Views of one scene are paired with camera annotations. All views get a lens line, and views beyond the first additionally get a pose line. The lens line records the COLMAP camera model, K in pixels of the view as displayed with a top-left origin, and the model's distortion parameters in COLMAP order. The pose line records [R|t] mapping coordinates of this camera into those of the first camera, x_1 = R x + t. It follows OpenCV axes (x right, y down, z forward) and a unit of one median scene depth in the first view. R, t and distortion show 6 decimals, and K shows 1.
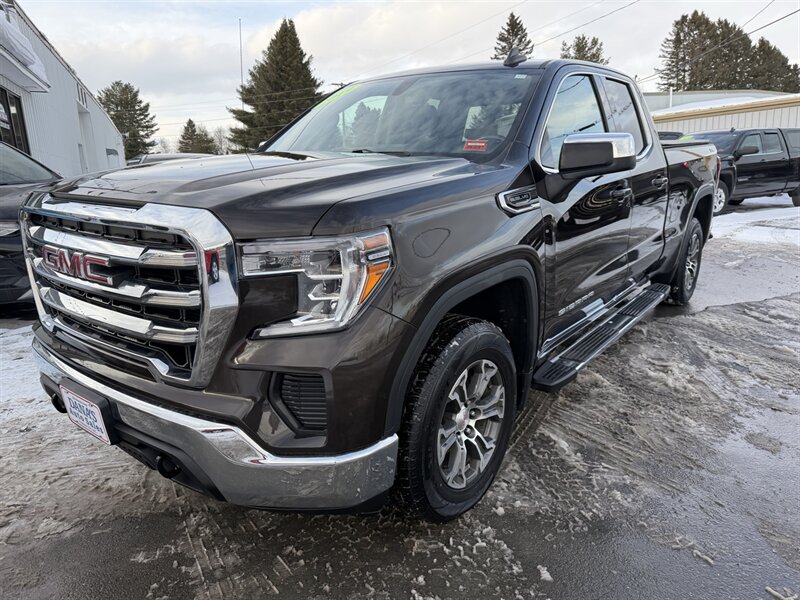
lens RADIAL K [[561.4, 0, 403.3], [0, 561.4, 281.1], [0, 0, 1]] dist [0.024289, -0.028410]
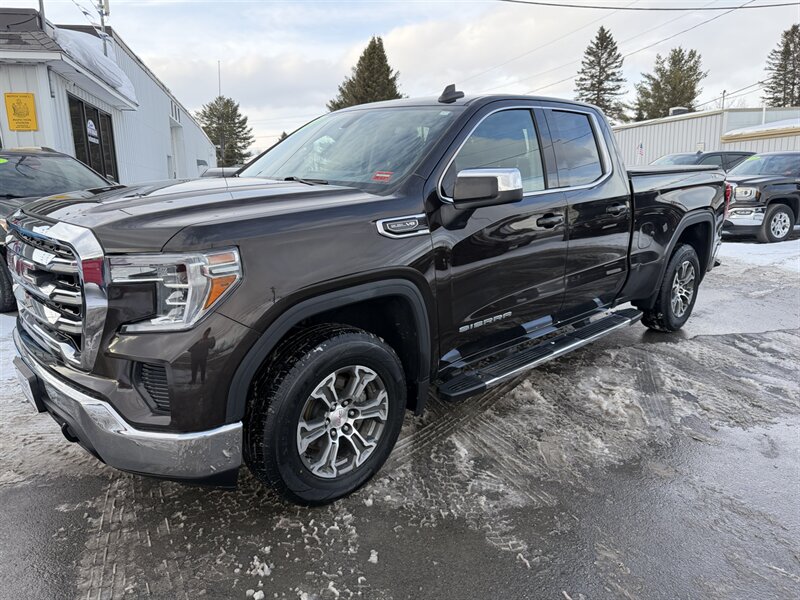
lens RADIAL K [[561.4, 0, 401.8], [0, 561.4, 277.1], [0, 0, 1]] dist [0.024289, -0.028410]
pose [[0.988276, 0.044690, -0.145988, 0.311724], [-0.048783, 0.998507, -0.024581, -0.012427], [0.144672, 0.031414, 0.988981, -0.091460]]
